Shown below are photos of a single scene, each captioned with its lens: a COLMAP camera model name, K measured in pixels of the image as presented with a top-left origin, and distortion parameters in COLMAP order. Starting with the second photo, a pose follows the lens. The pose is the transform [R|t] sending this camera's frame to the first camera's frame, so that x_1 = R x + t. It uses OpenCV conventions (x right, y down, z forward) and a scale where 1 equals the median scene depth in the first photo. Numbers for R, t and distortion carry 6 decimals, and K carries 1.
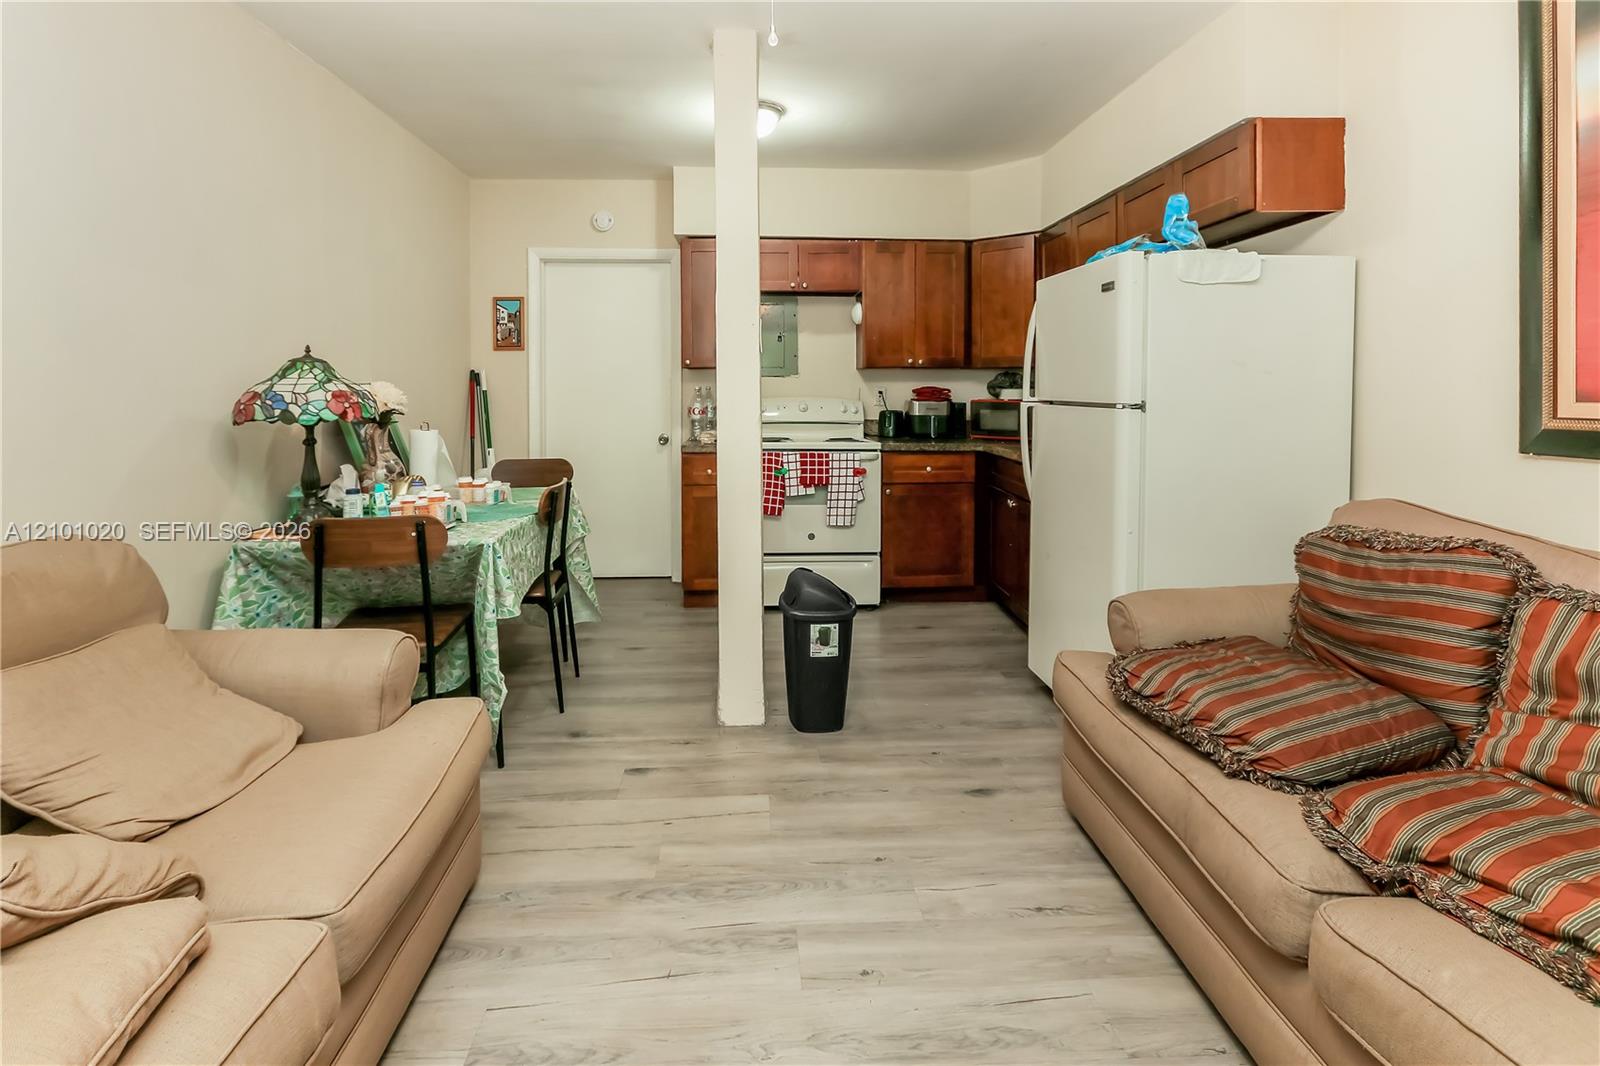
lens RADIAL K [[789.9, 0, 804.4], [0, 789.9, 398.2], [0, 0, 1]] dist [0.003669, 0.000895]
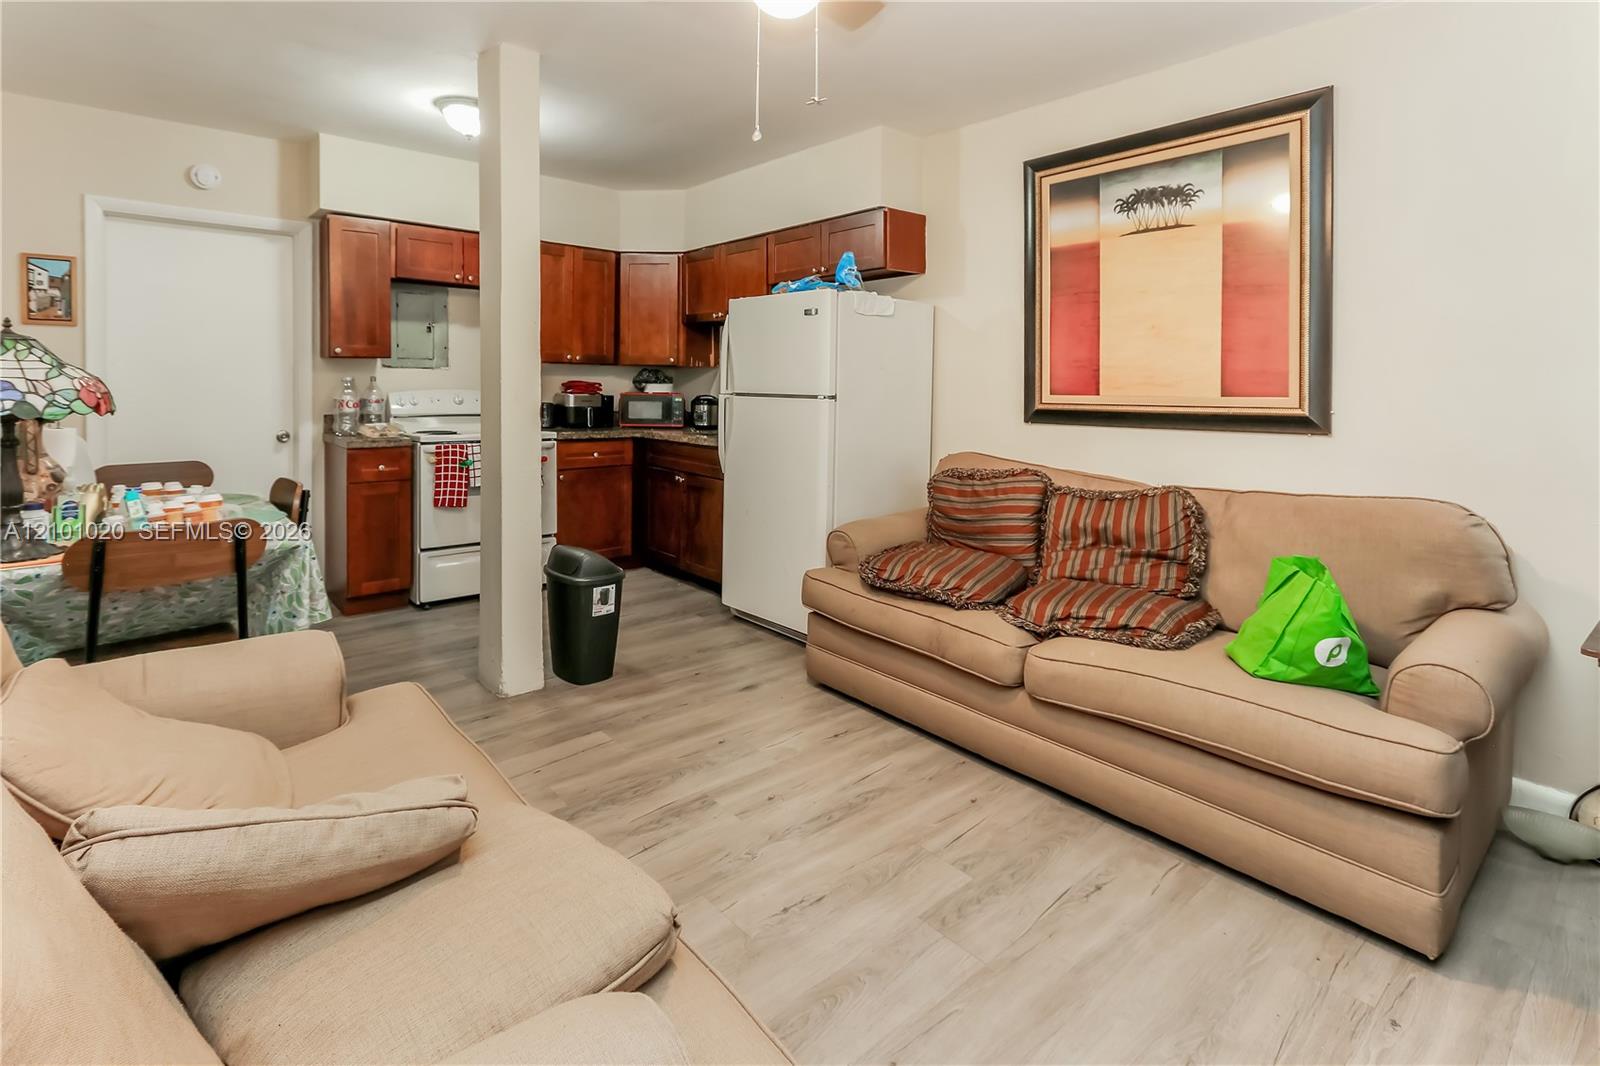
lens RADIAL K [[789.9, 0, 804.4], [0, 789.9, 398.2], [0, 0, 1]] dist [0.003669, 0.000895]
pose [[0.782578, 0.000013, 0.622553, -0.527608], [-0.004629, 0.999972, 0.005798, 0.003645], [-0.622536, -0.007419, 0.782556, -0.093642]]
